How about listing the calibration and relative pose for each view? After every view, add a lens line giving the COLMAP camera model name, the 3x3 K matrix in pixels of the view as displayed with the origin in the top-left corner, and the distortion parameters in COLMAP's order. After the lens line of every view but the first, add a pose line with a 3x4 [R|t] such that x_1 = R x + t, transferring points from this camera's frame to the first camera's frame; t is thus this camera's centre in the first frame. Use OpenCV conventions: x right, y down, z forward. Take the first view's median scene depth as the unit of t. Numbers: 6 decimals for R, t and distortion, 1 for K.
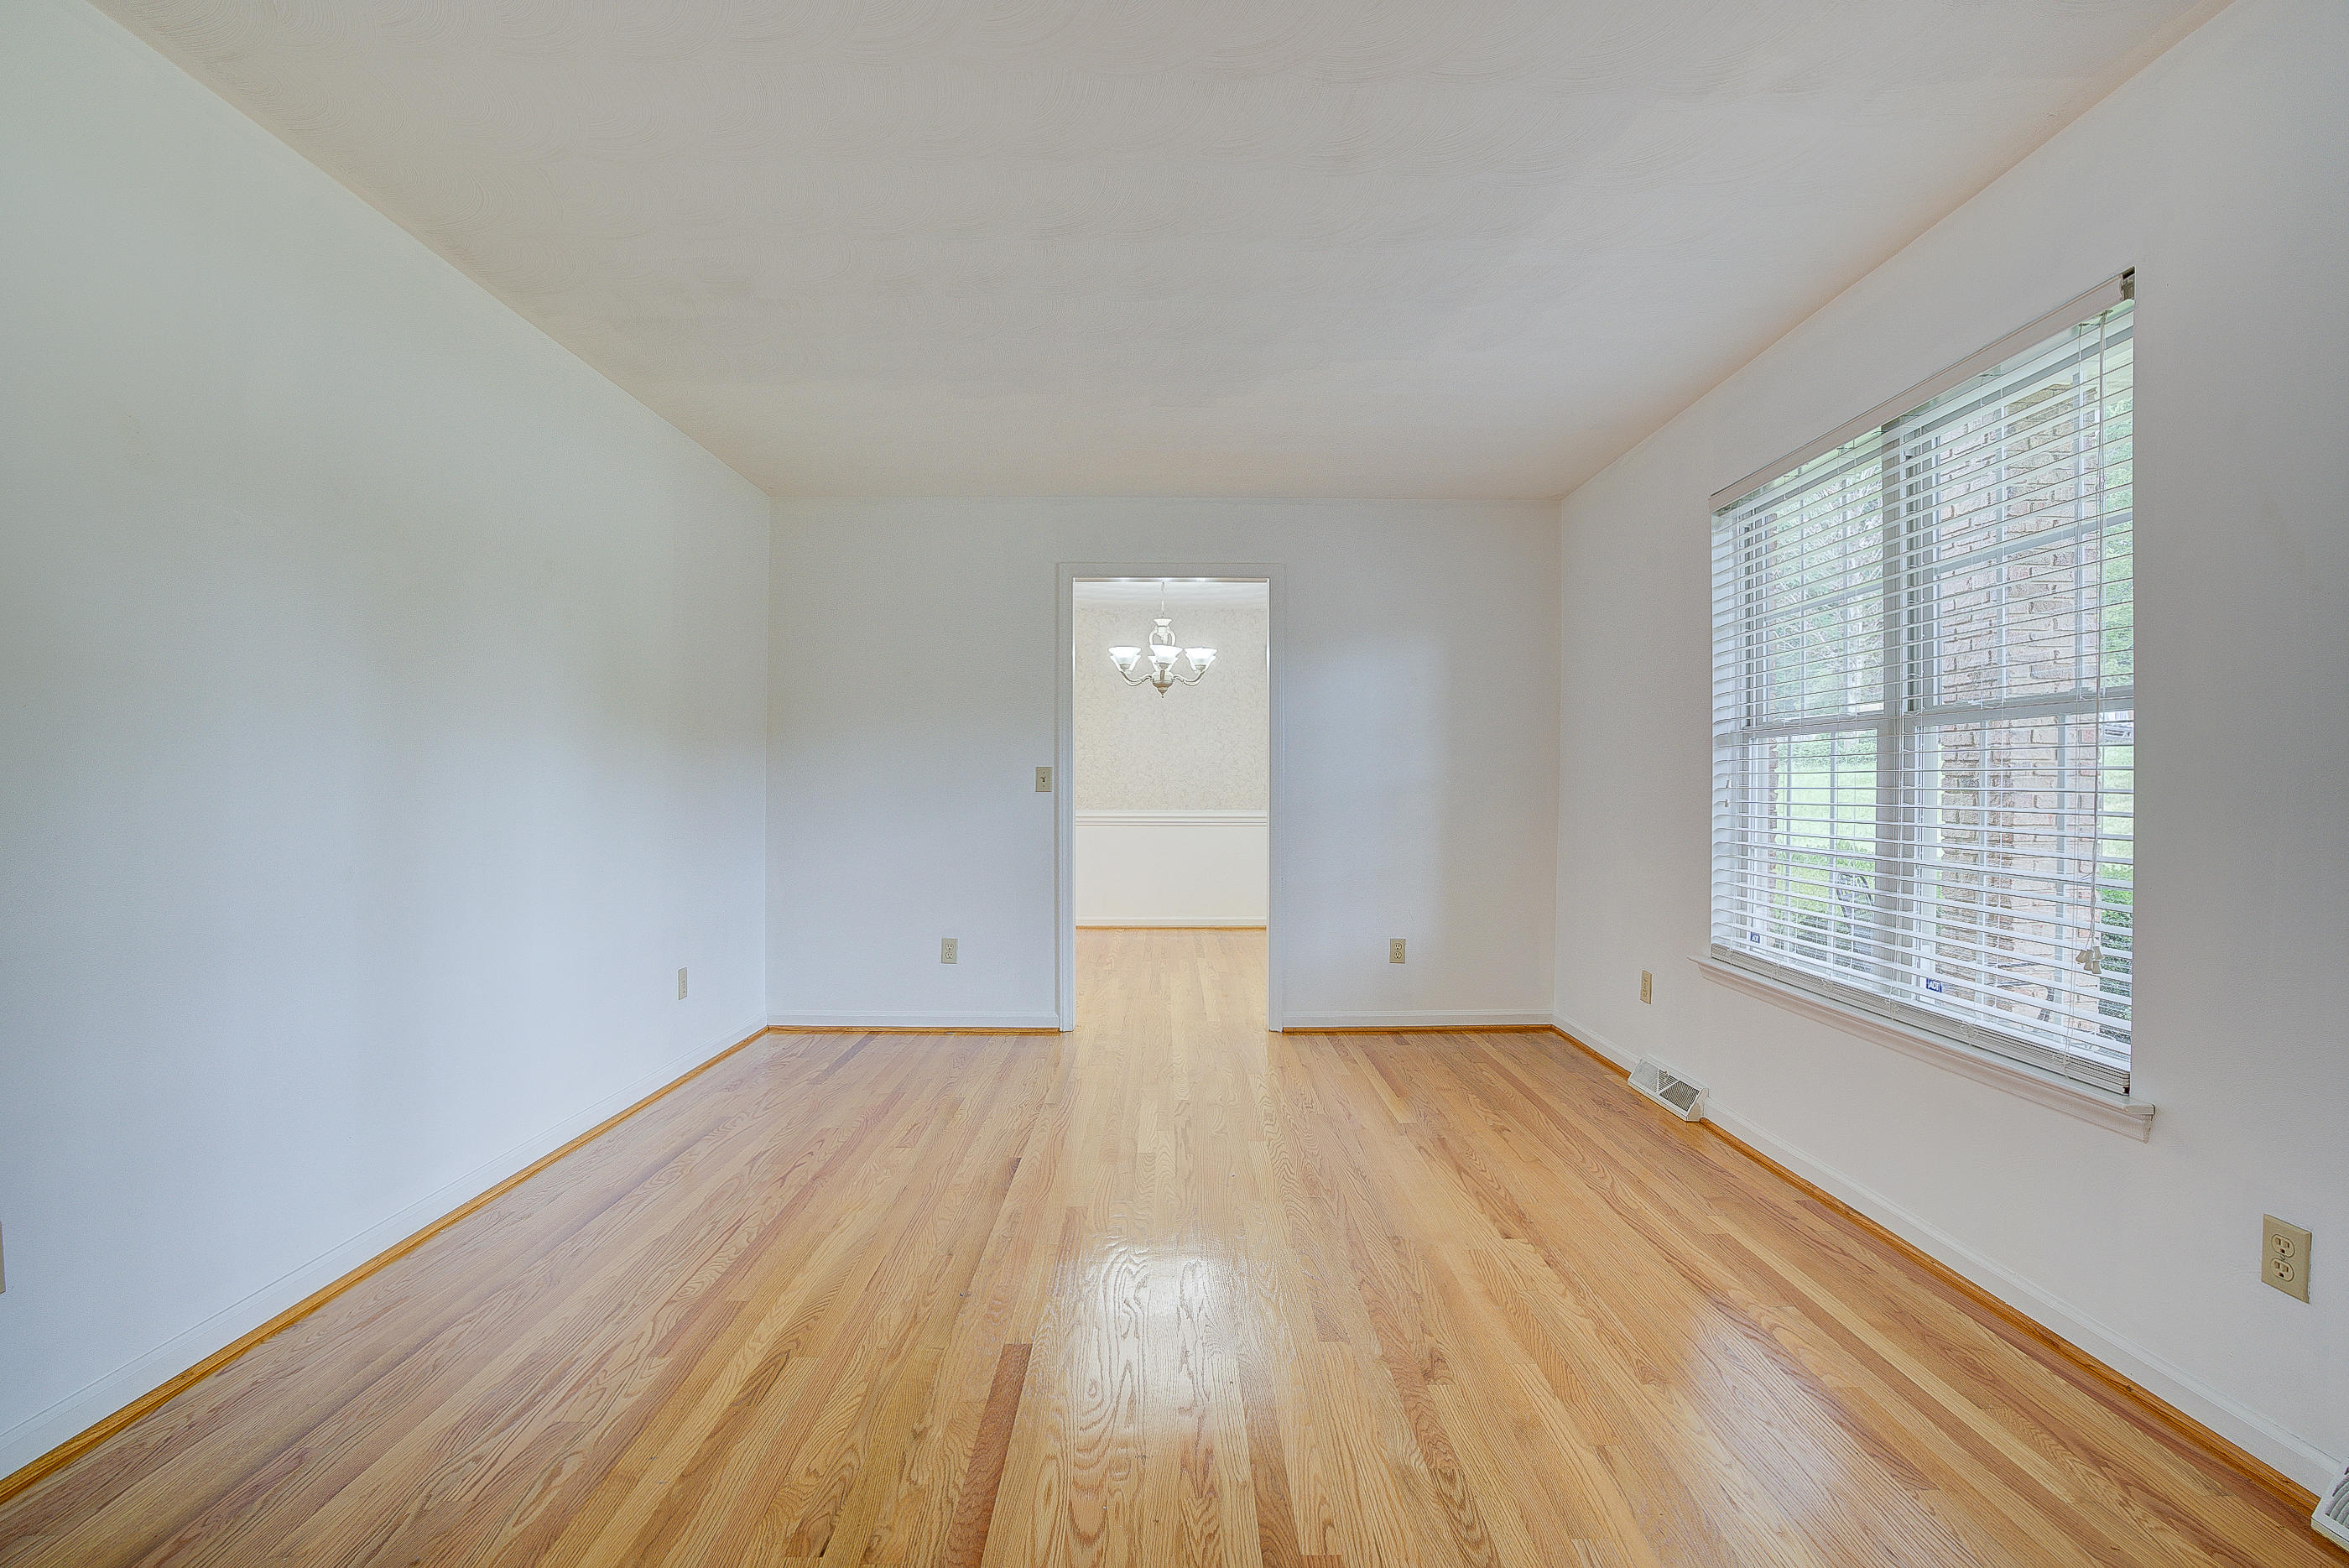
lens RADIAL K [[1101.8, 0, 1182.7], [0, 1101.8, 780.3], [0, 0, 1]] dist [-0.076949, 0.026886]
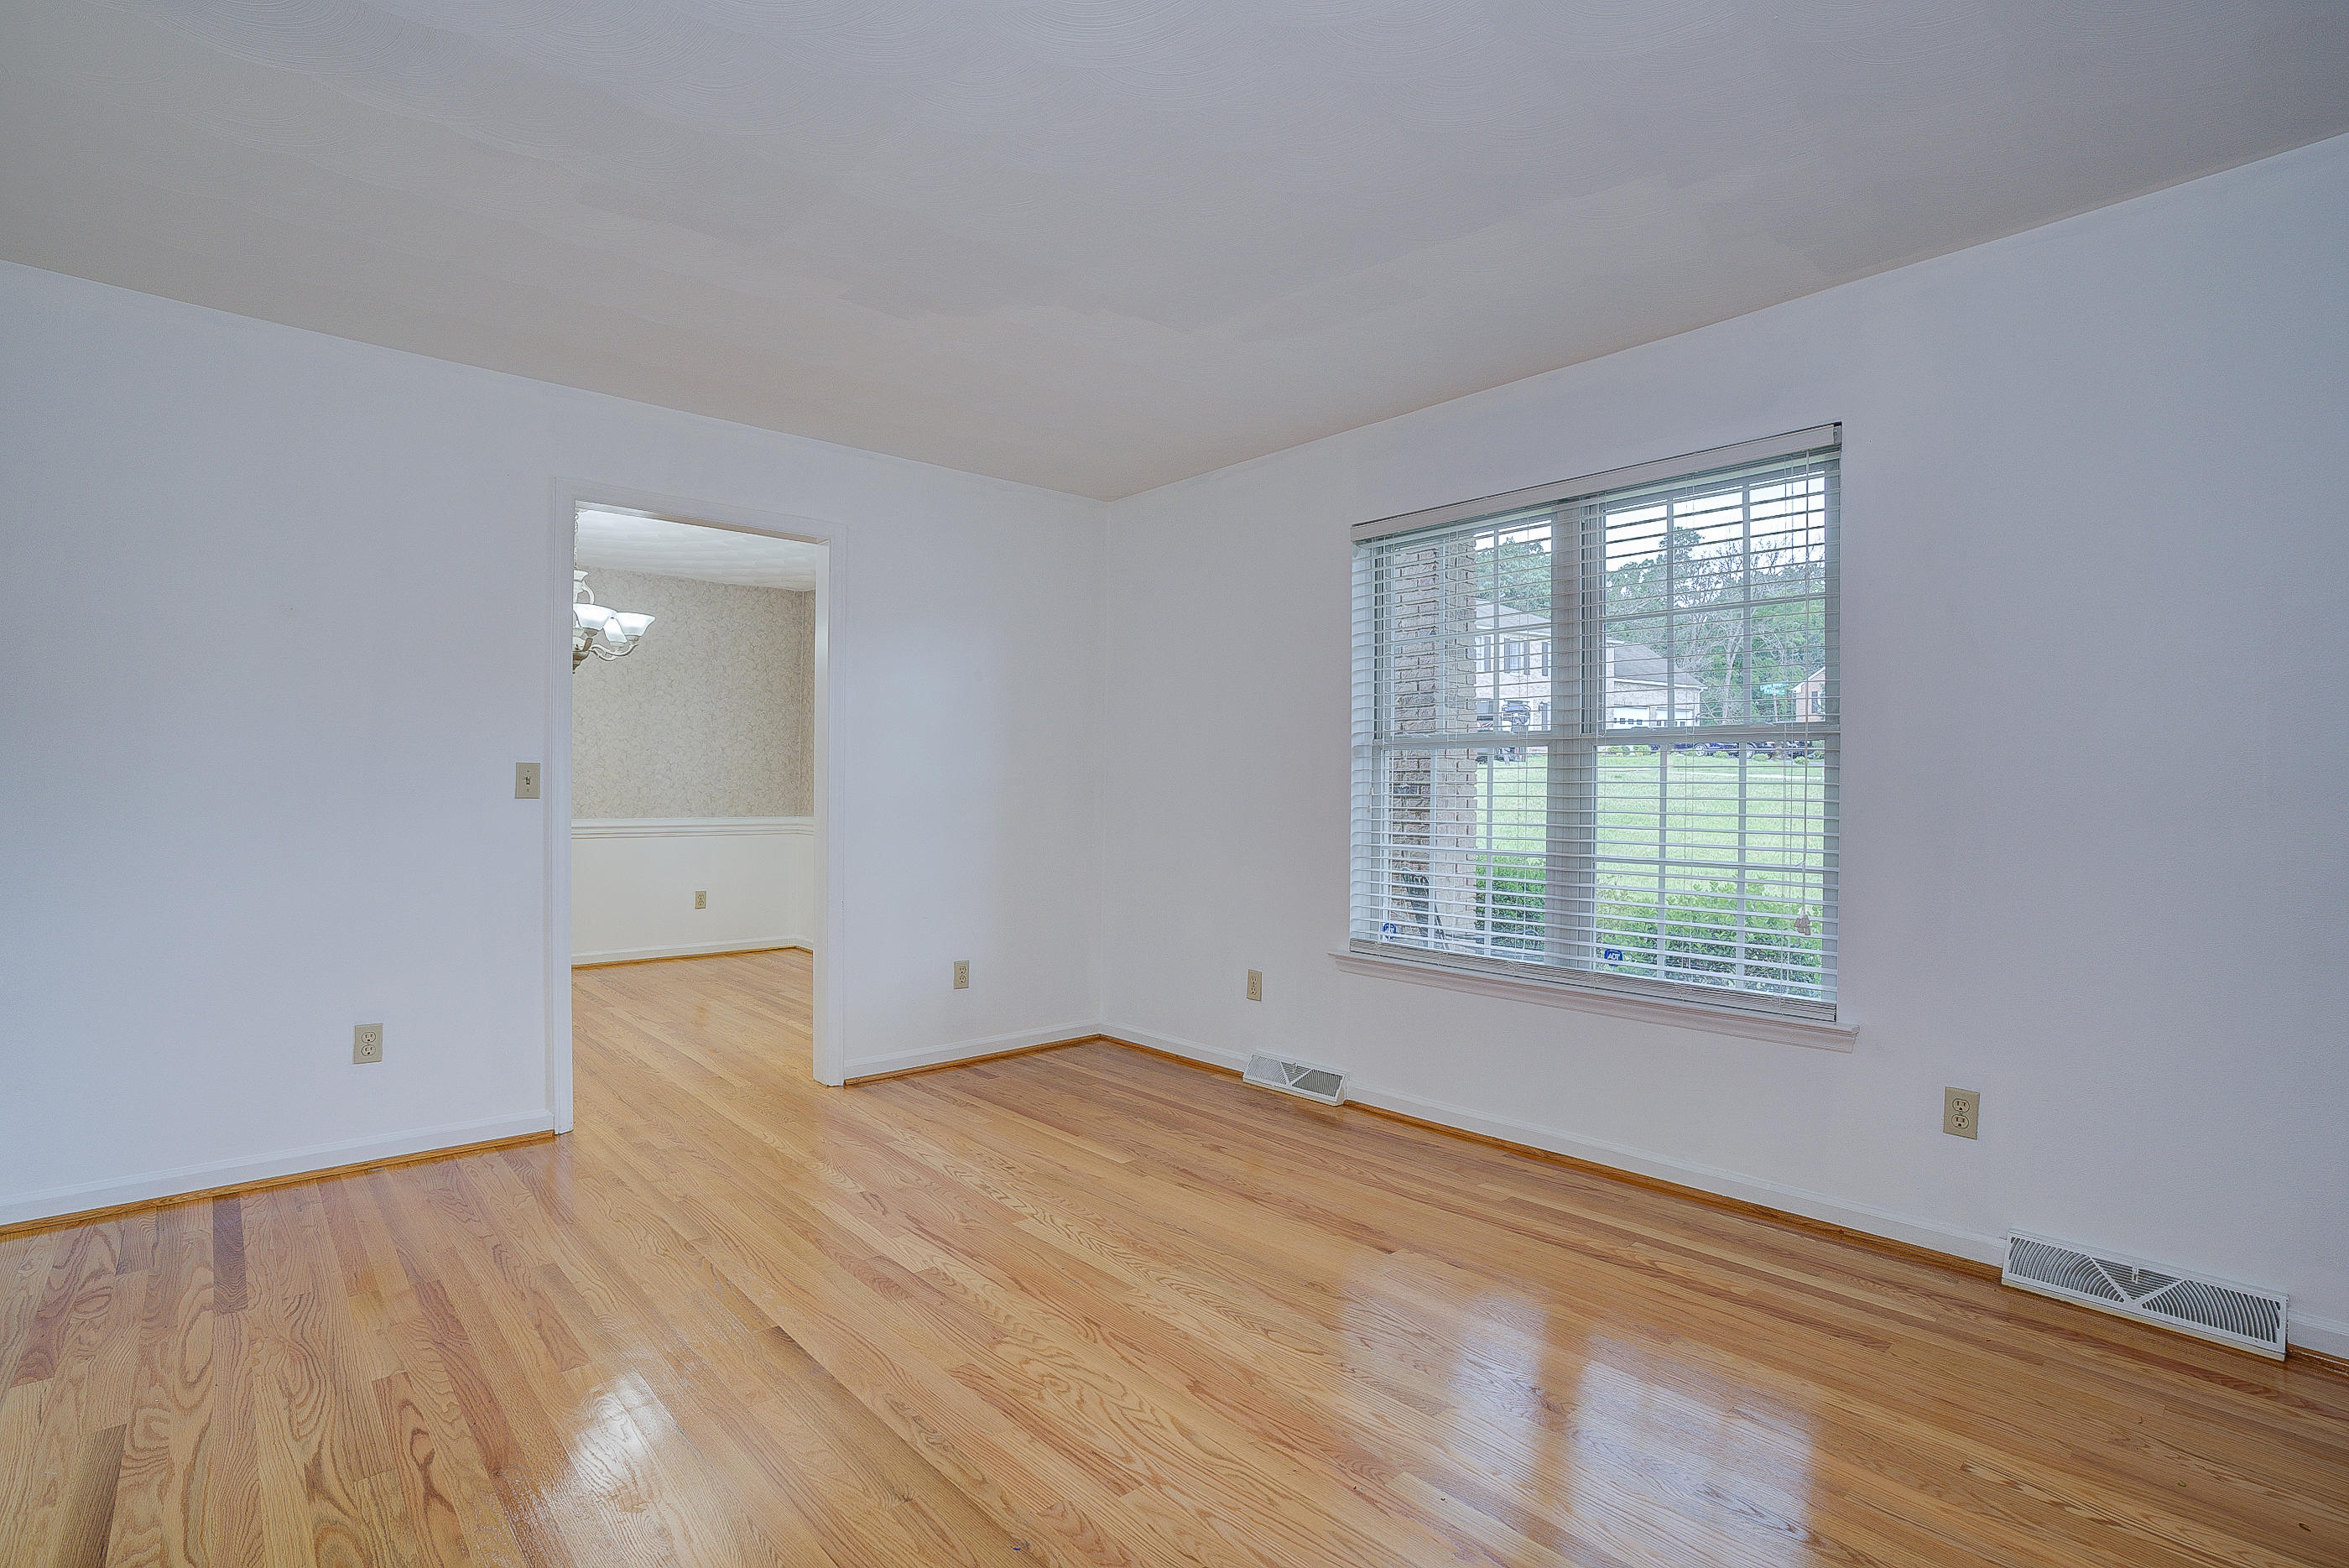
lens RADIAL K [[1123.2, 0, 1174.7], [0, 1123.2, 766.3], [0, 0, 1]] dist [-0.078634, 0.032509]
pose [[0.747337, 0.014426, 0.664289, -0.419582], [-0.007583, 0.999884, -0.013182, -0.005948], [-0.664402, 0.004814, 0.747359, 0.296400]]
